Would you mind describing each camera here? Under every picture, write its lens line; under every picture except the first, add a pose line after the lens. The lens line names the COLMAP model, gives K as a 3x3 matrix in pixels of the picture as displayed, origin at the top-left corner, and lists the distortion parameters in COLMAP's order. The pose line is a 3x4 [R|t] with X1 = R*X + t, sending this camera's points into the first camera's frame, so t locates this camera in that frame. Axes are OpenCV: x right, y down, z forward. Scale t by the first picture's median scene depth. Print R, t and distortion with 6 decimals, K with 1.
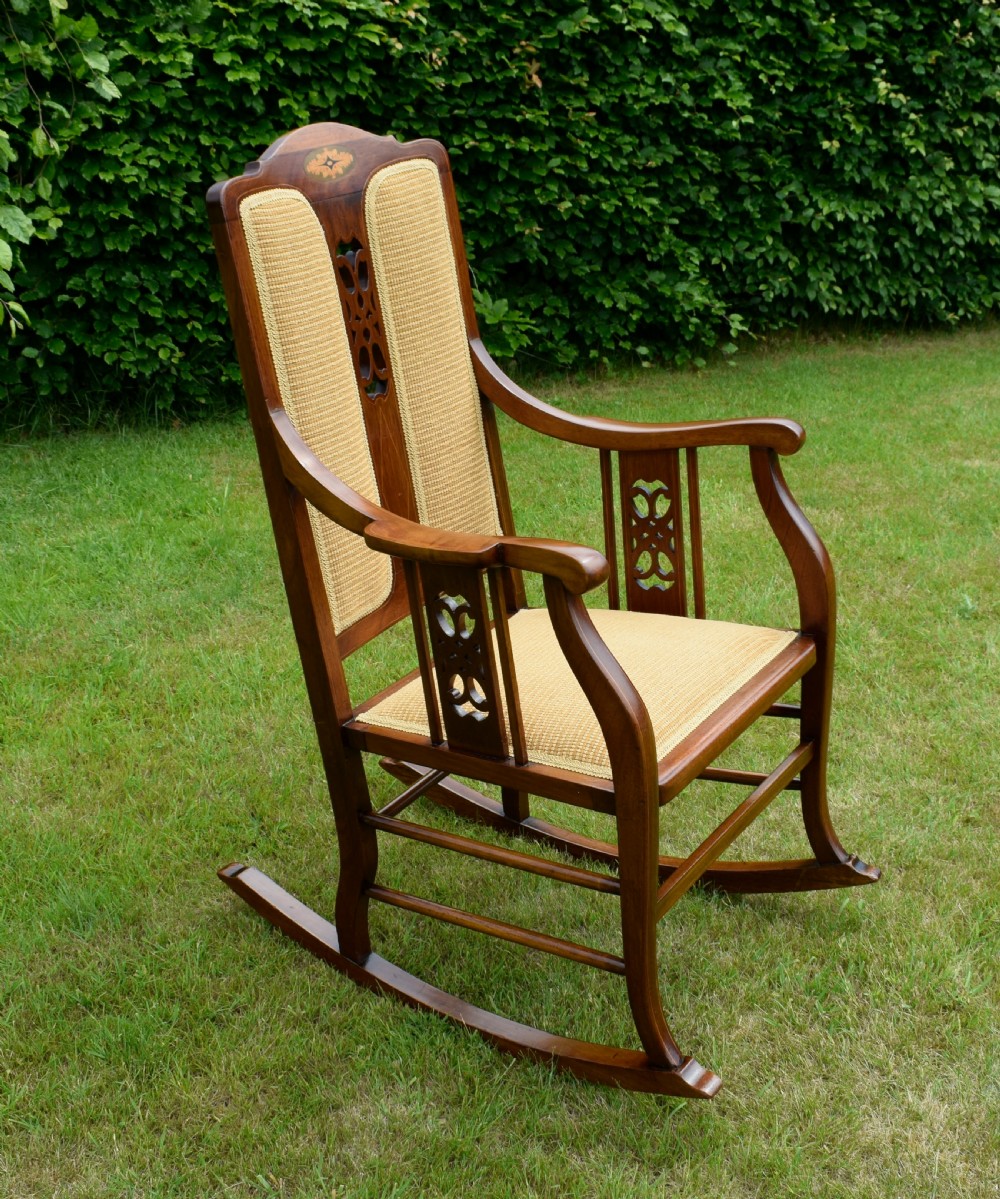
lens RADIAL K [[1595.8, 0, 517.4], [0, 1595.8, 602.8], [0, 0, 1]] dist [-0.031477, 0.000000]
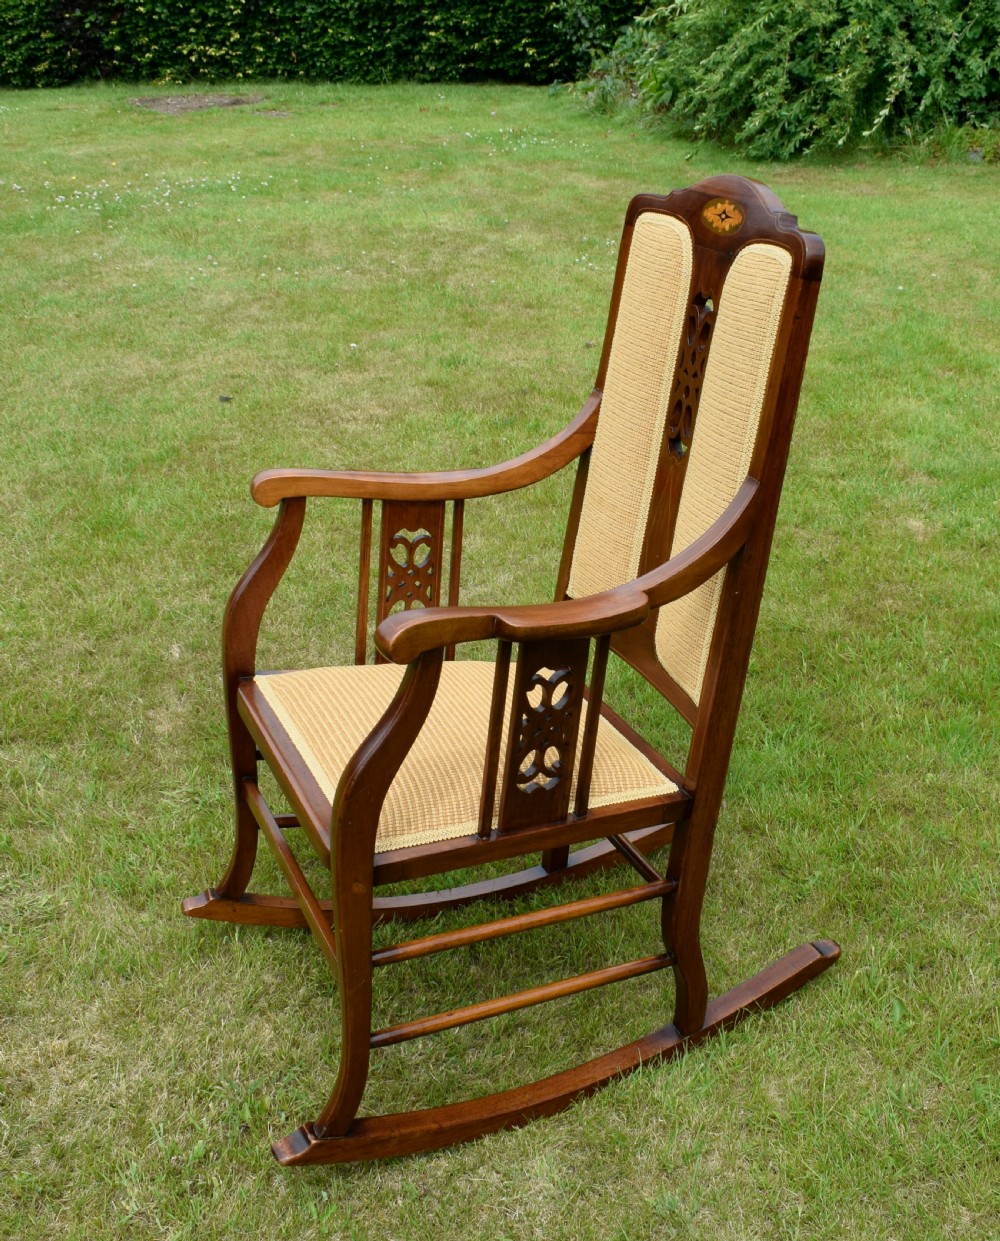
lens RADIAL K [[1541.7, 0, 547.1], [0, 1541.7, 592.4], [0, 0, 1]] dist [-0.015315, 0.000000]
pose [[-0.569745, 0.325995, -0.754399, 0.365767], [-0.303090, 0.769900, 0.561596, -0.300387], [0.763890, 0.548617, -0.339841, 0.689792]]
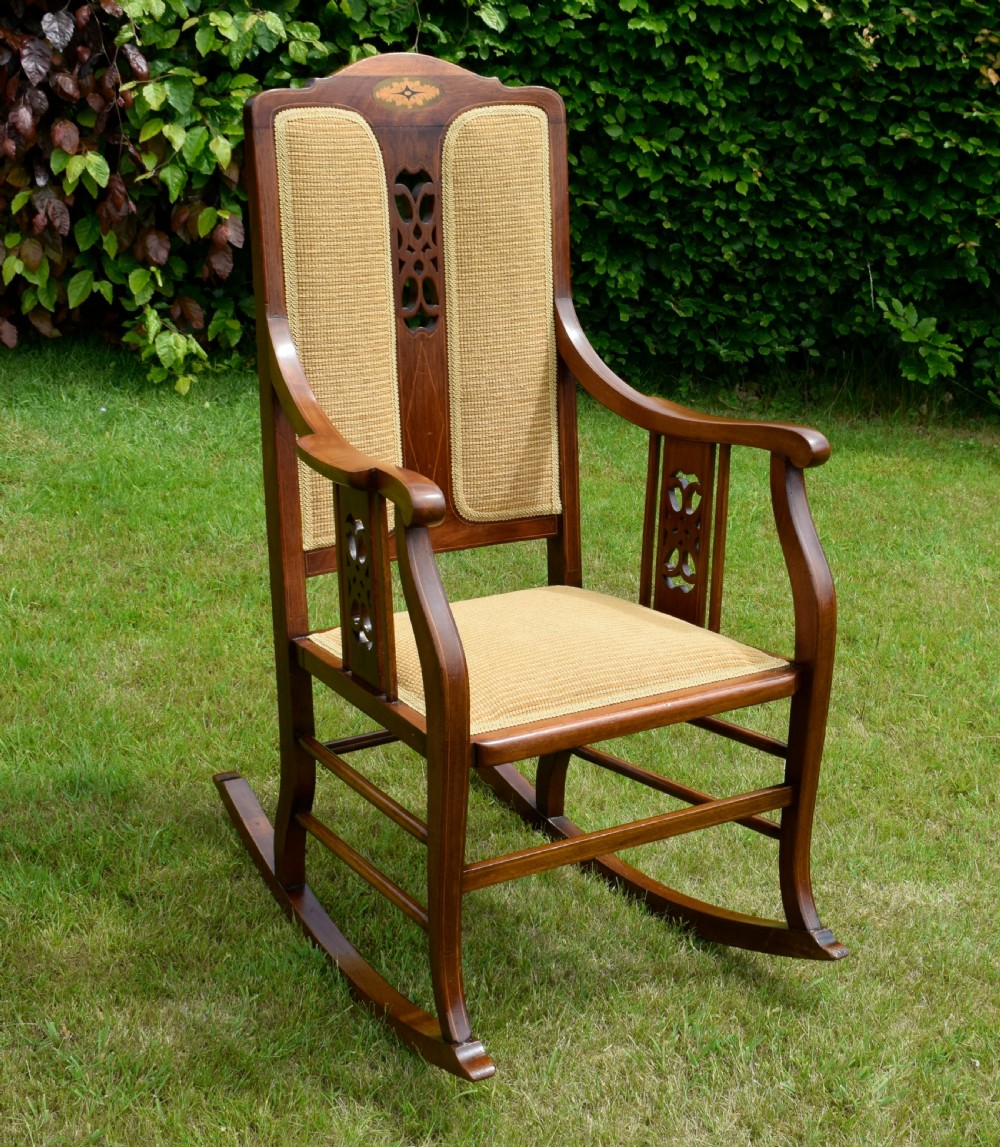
lens RADIAL K [[1955.6, 0, 640.5], [0, 1955.6, 594.3], [0, 0, 1]] dist [-0.029140, 0.000000]
pose [[0.926000, 0.212230, -0.312220, 0.239444], [-0.228089, 0.973529, -0.014729, 0.008913], [0.300830, 0.084854, 0.949895, -0.052575]]
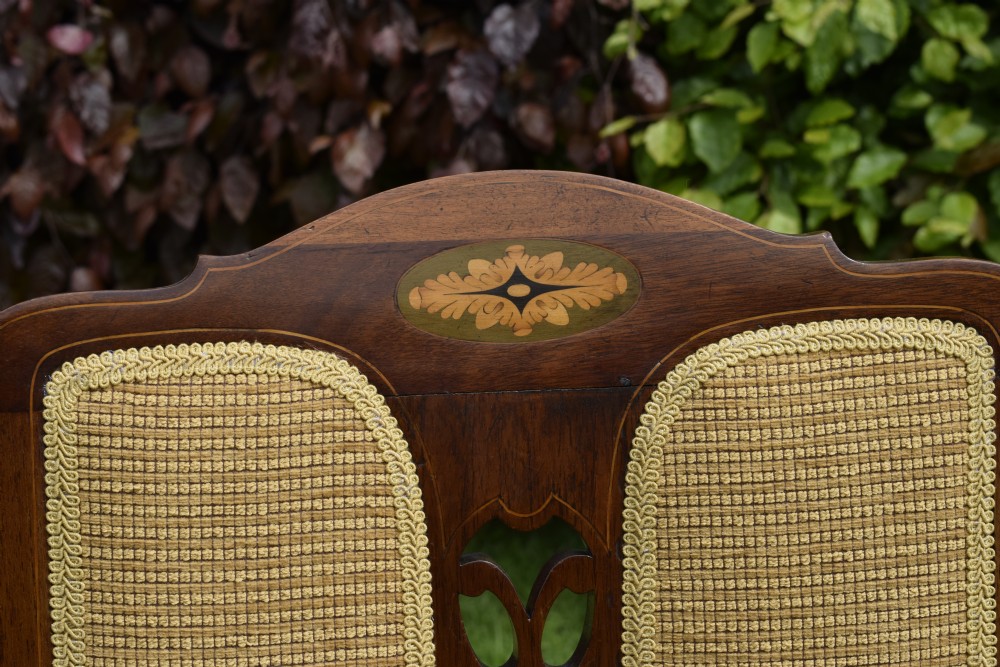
lens RADIAL K [[2271.7, 0, 506.1], [0, 2271.7, 333.5], [0, 0, 1]] dist [-0.034393, 0.000000]
pose [[0.626174, 0.207077, -0.751681, 0.121192], [-0.306825, 0.951743, 0.006596, -0.136883], [0.716774, 0.226504, 0.659493, 0.348271]]
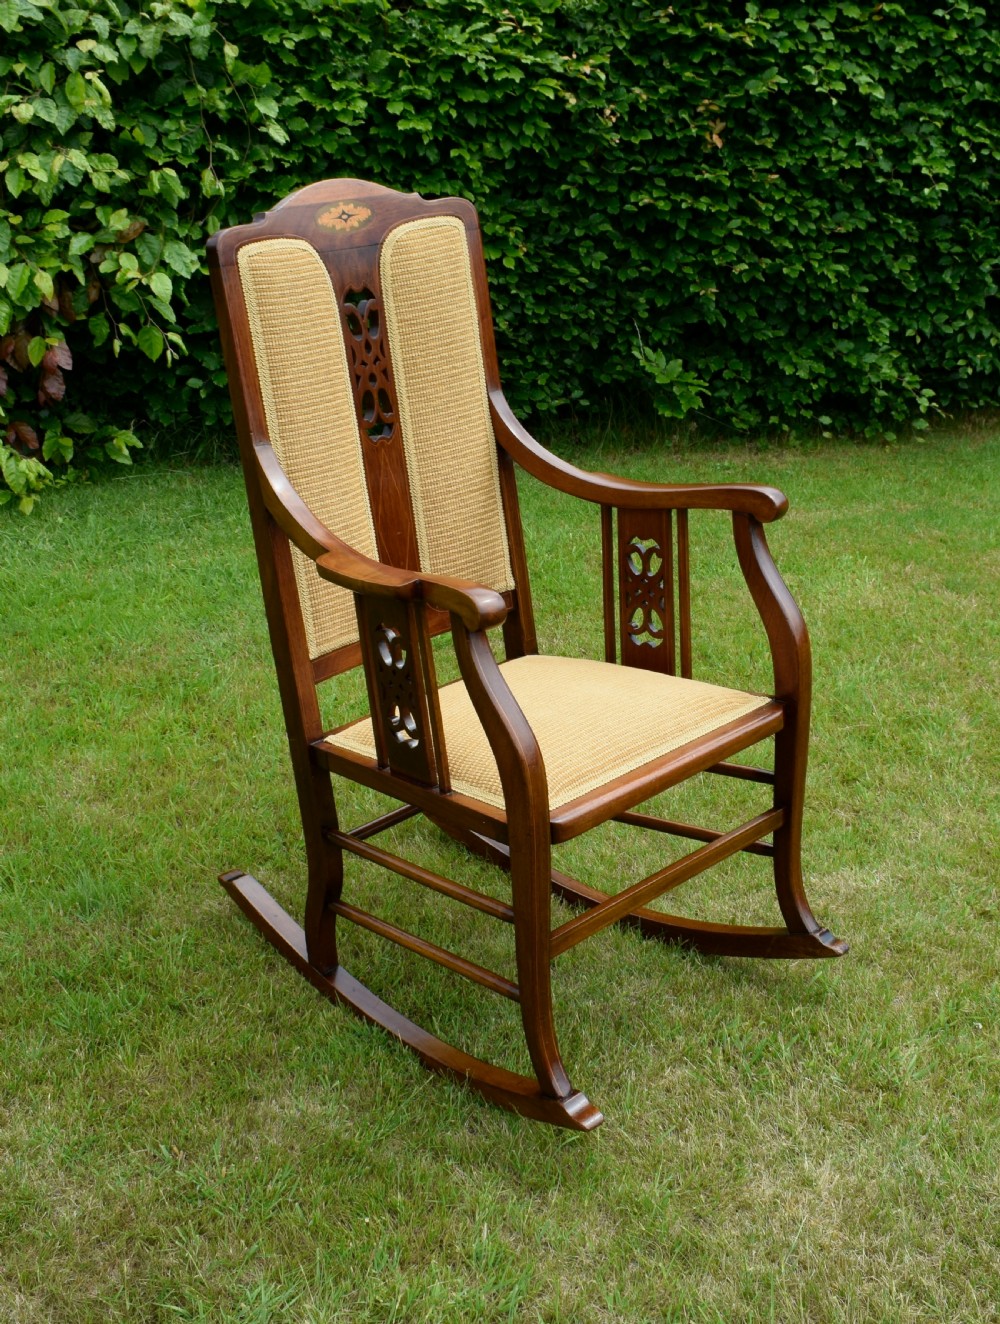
lens RADIAL K [[1677.1, 0, 554.0], [0, 1677.1, 658.5], [0, 0, 1]] dist [-0.016353, 0.000000]
pose [[0.982823, 0.086142, -0.163213, 0.115529], [-0.087805, 0.996133, -0.002990, 0.004588], [0.162325, 0.017270, 0.986586, -0.039012]]
